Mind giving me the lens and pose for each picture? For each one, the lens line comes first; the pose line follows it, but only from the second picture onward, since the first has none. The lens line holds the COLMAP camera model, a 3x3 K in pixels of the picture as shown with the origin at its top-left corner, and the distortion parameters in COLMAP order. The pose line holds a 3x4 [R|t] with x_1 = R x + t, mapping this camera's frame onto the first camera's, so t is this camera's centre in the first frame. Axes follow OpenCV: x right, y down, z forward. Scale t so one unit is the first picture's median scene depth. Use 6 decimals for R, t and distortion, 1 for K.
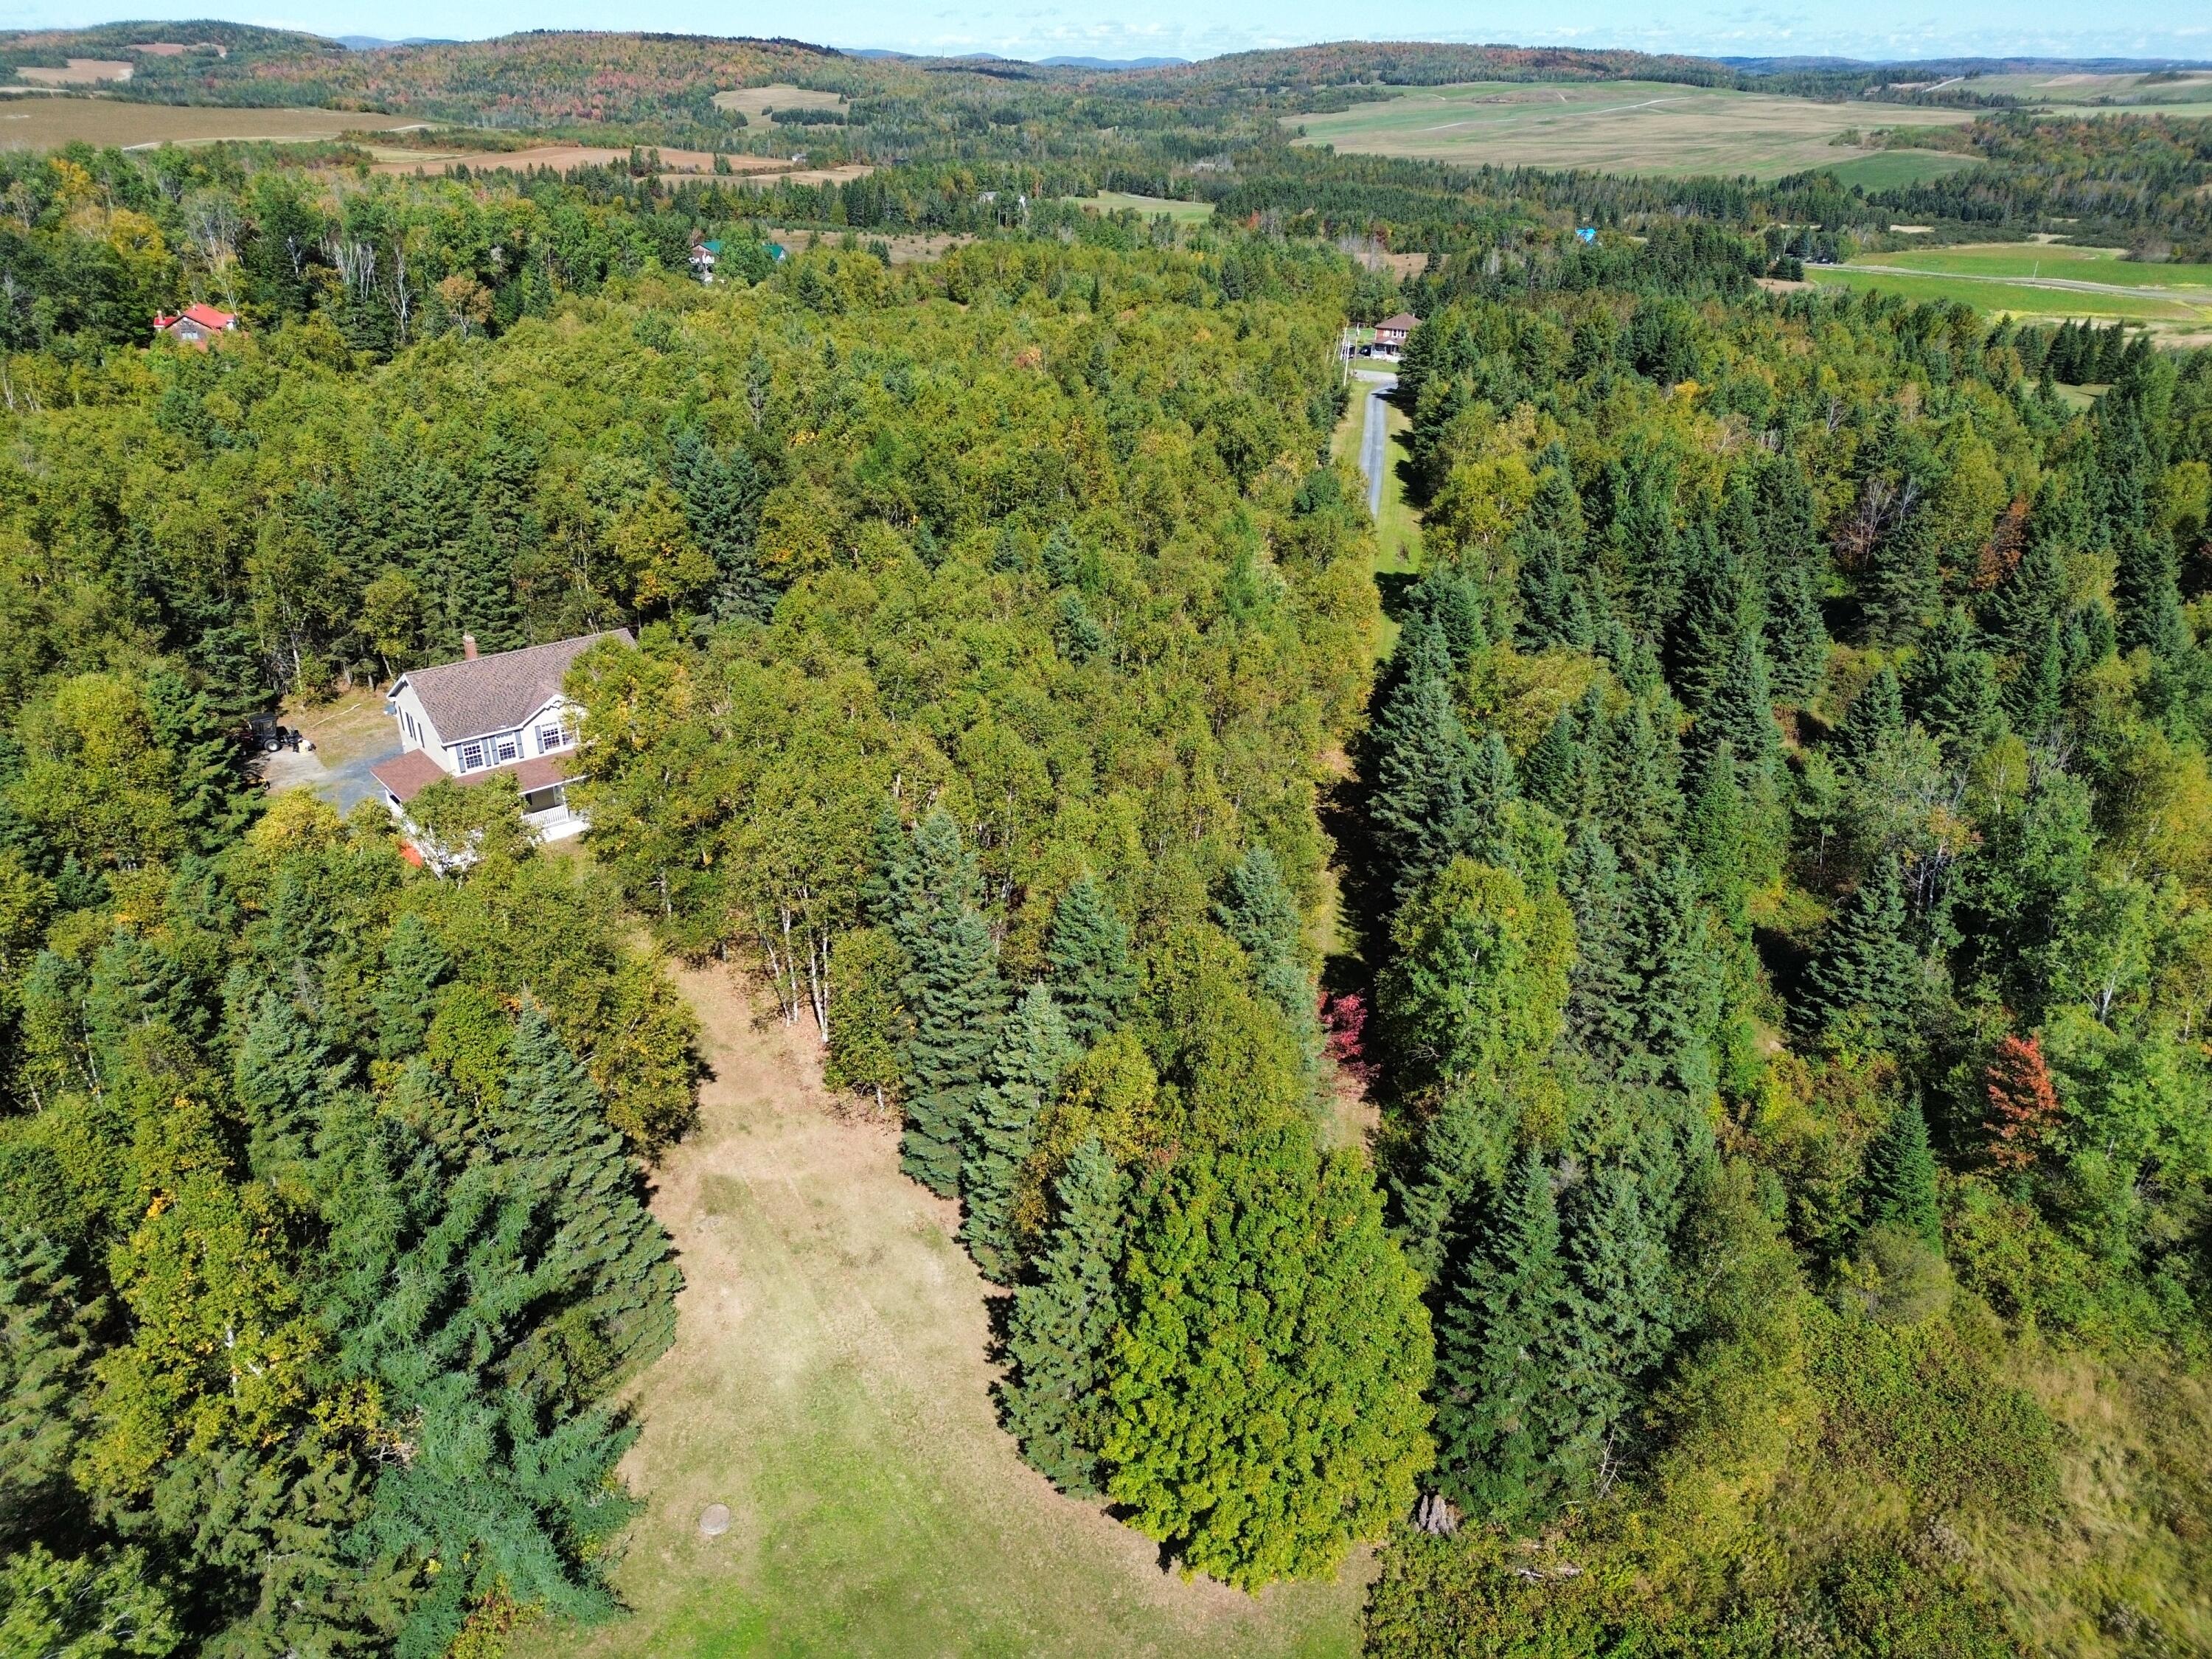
lens RADIAL K [[1533.1, 0, 1100.7], [0, 1533.1, 825.1], [0, 0, 1]] dist [0.075875, -0.065635]
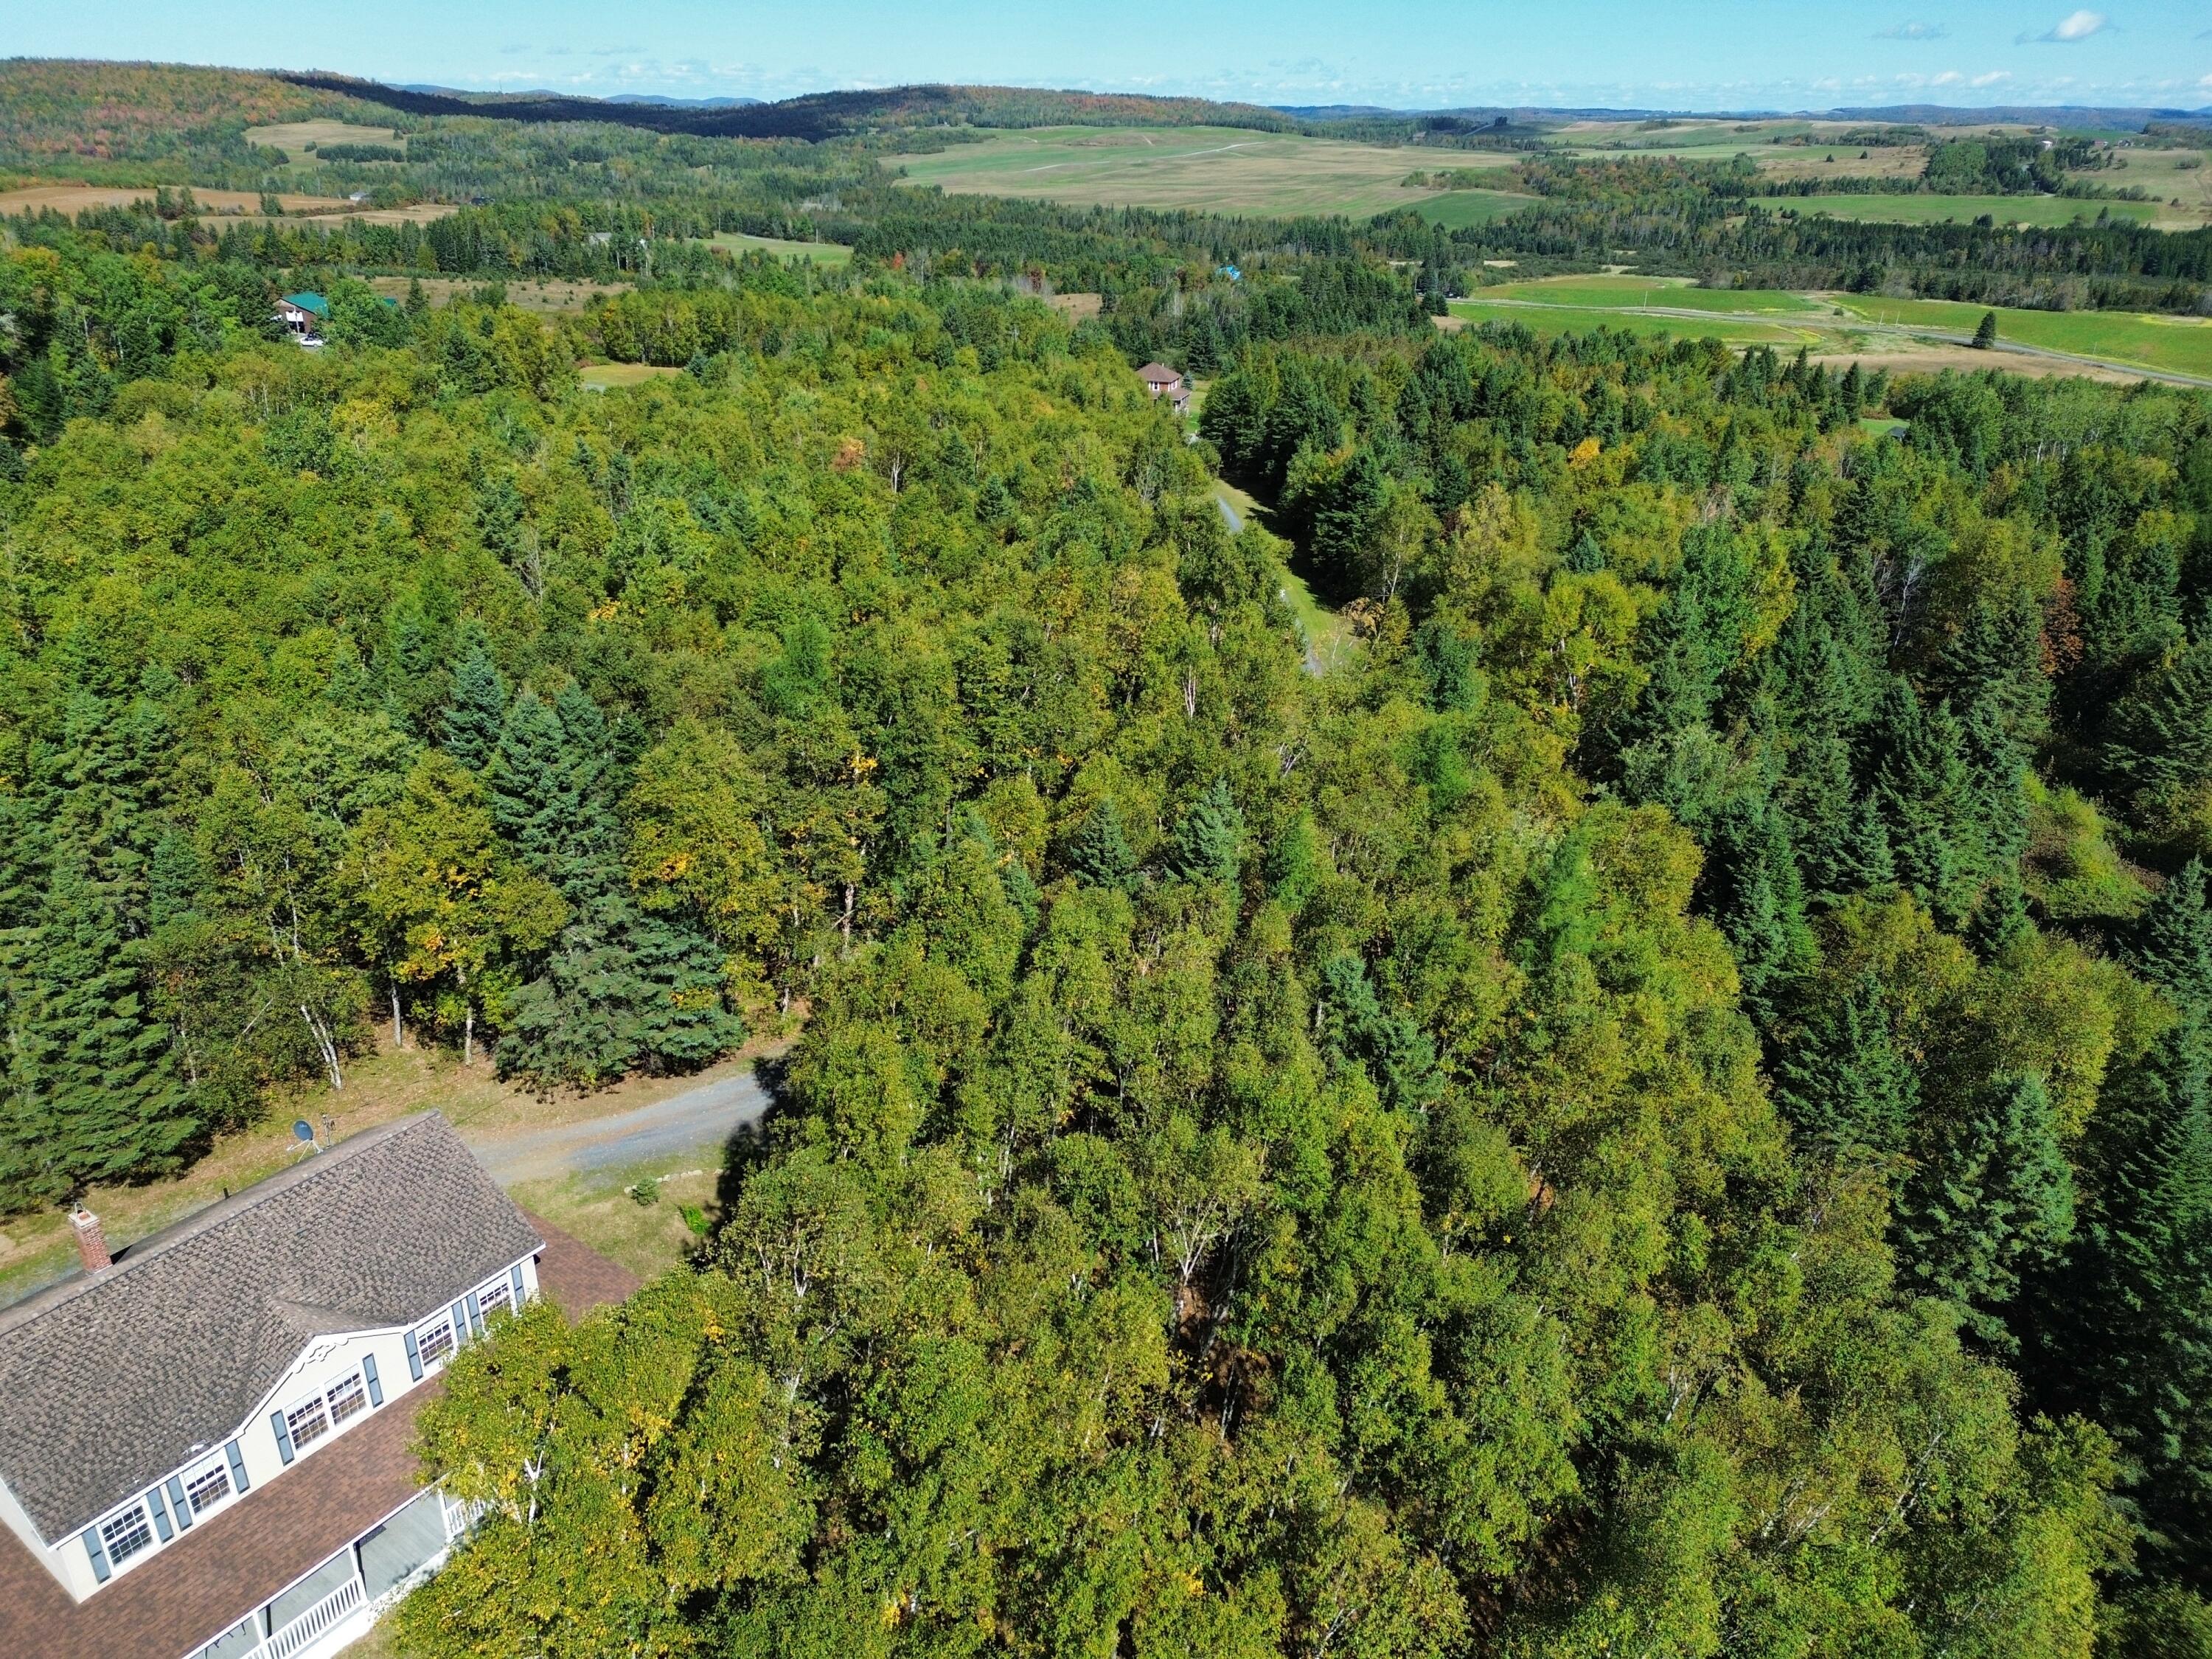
lens RADIAL K [[1533.1, 0, 1100.7], [0, 1533.1, 825.1], [0, 0, 1]] dist [0.075875, -0.065635]
pose [[0.969963, -0.097242, 0.222970, -0.152672], [0.102191, 0.994707, -0.010739, -0.141709], [-0.220746, 0.033203, 0.974766, 0.351899]]
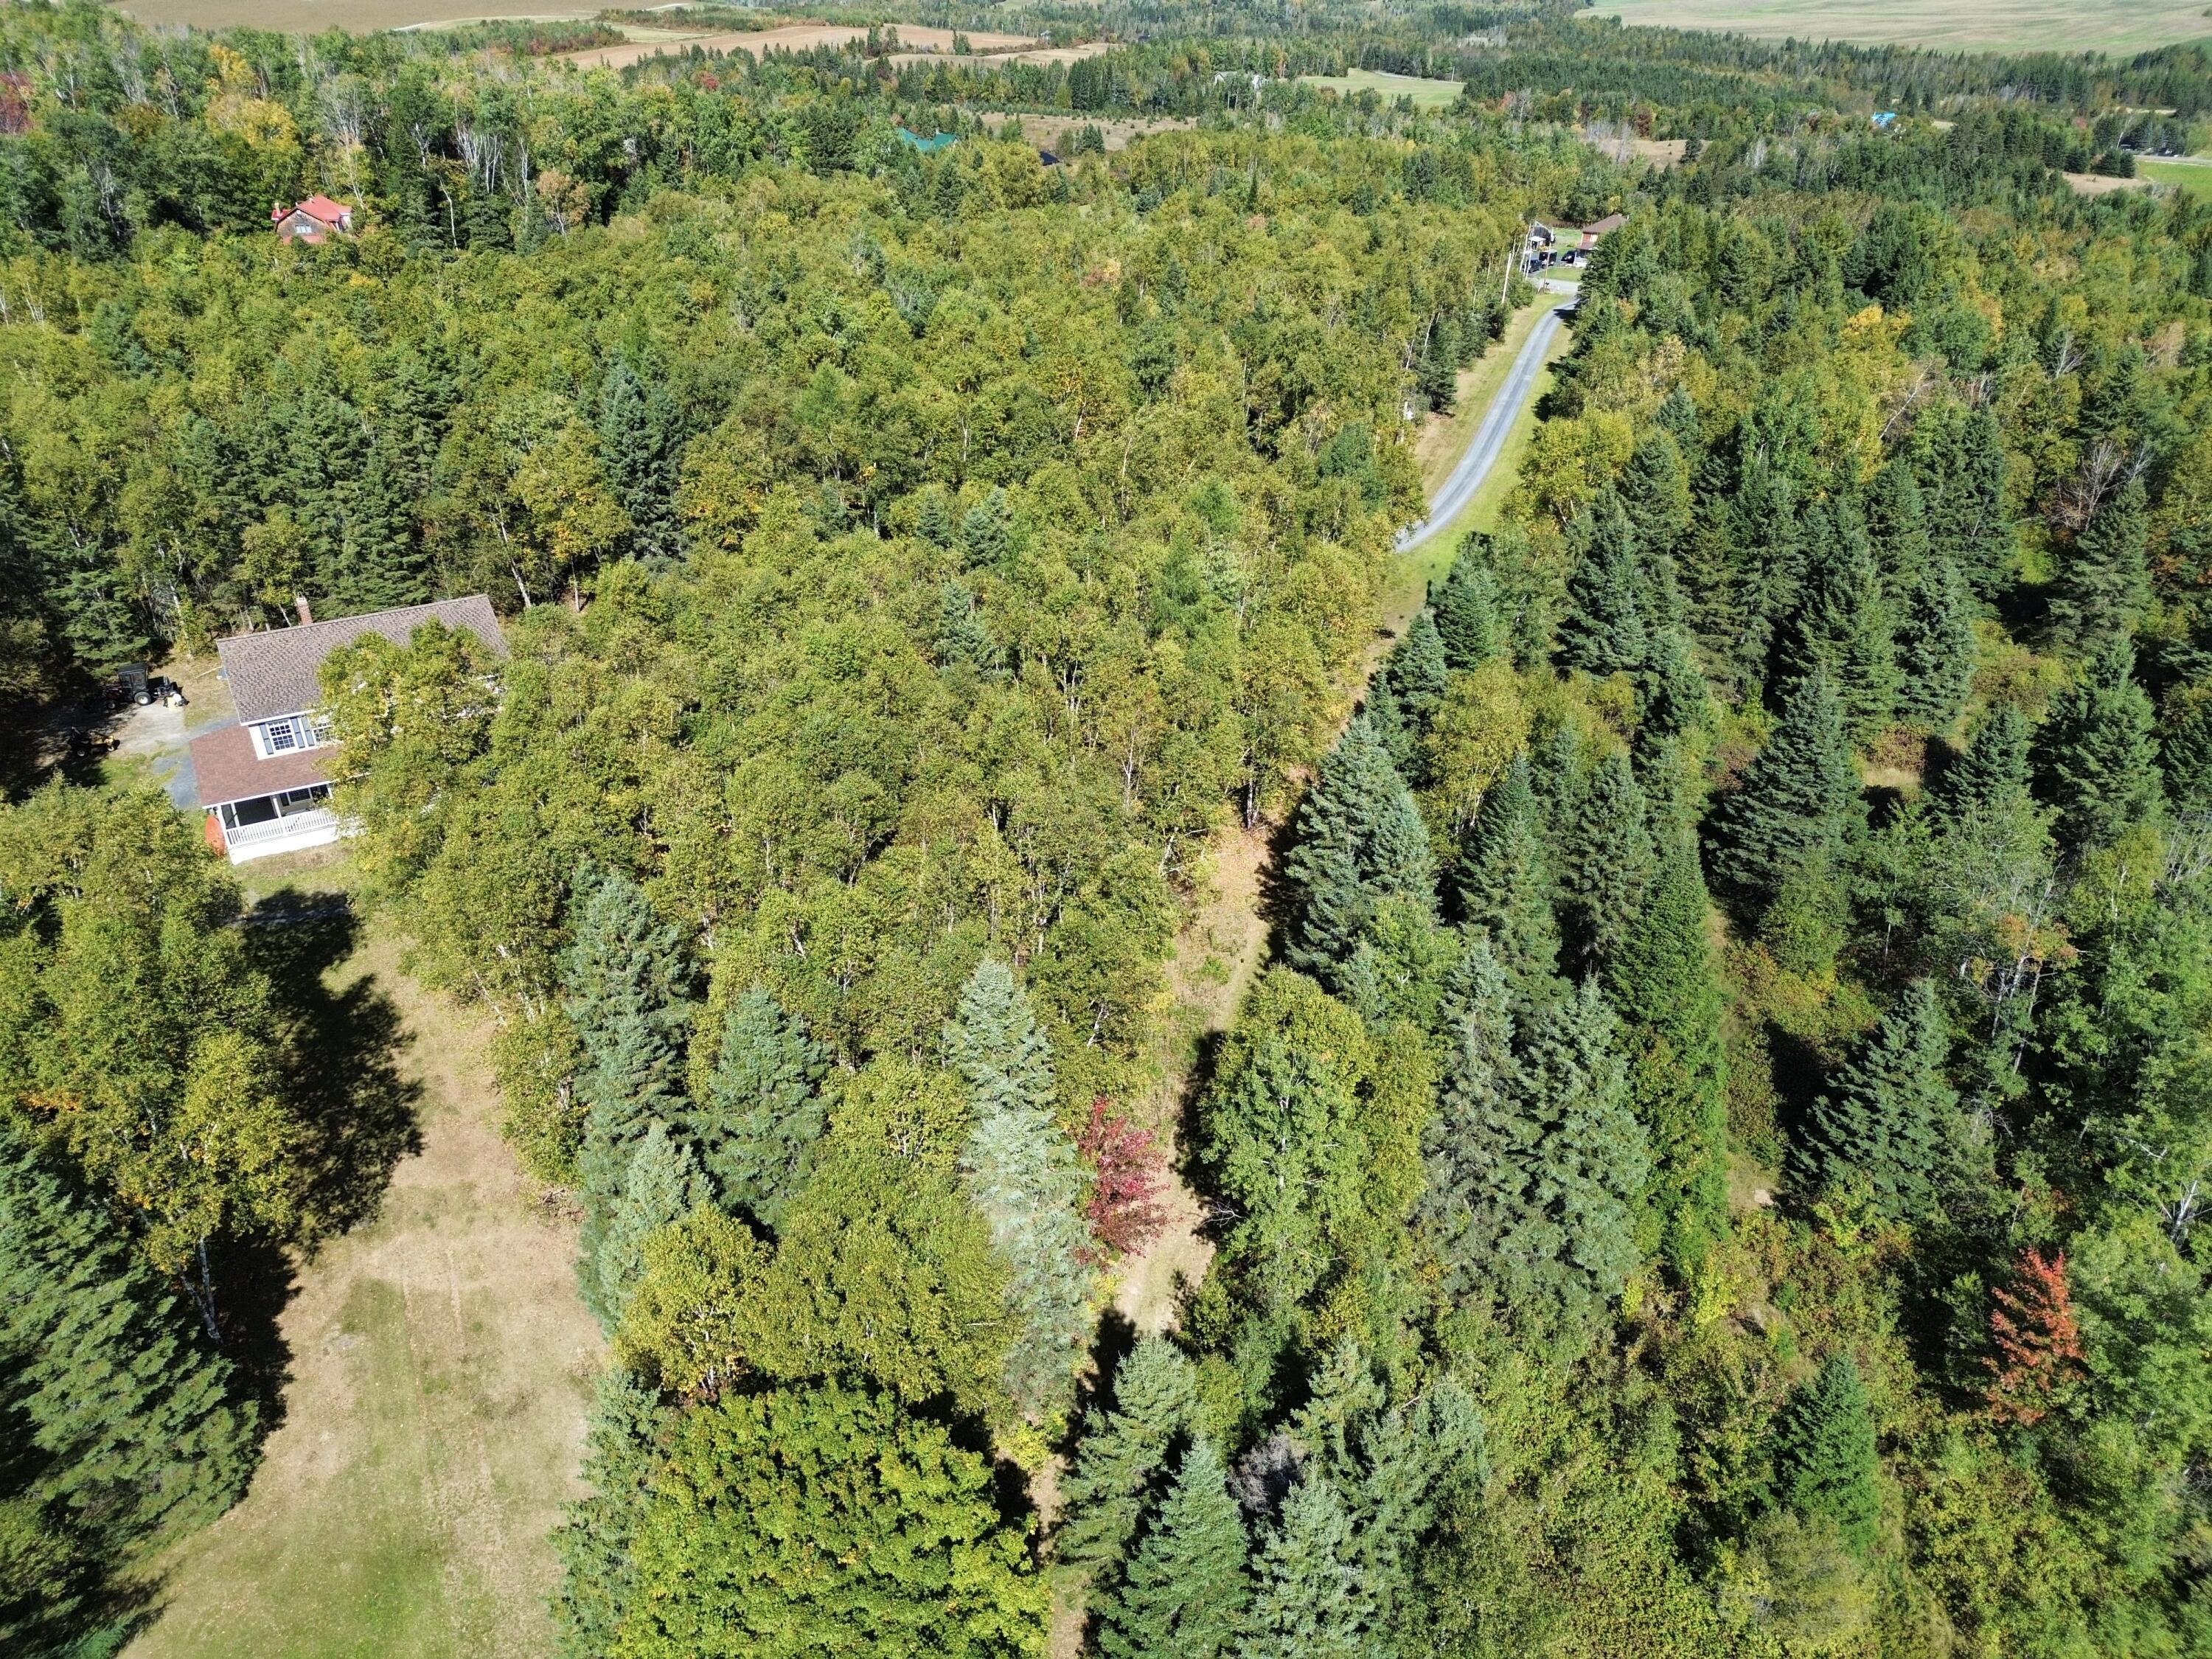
lens RADIAL K [[1527.8, 0, 1106.0], [0, 1527.8, 829.5], [0, 0, 1]] dist [0.088359, -0.083261]
pose [[0.987795, 0.069649, -0.139322, 0.136261], [-0.060091, 0.995616, 0.071677, -0.057824], [0.143703, -0.062431, 0.987650, 0.116979]]
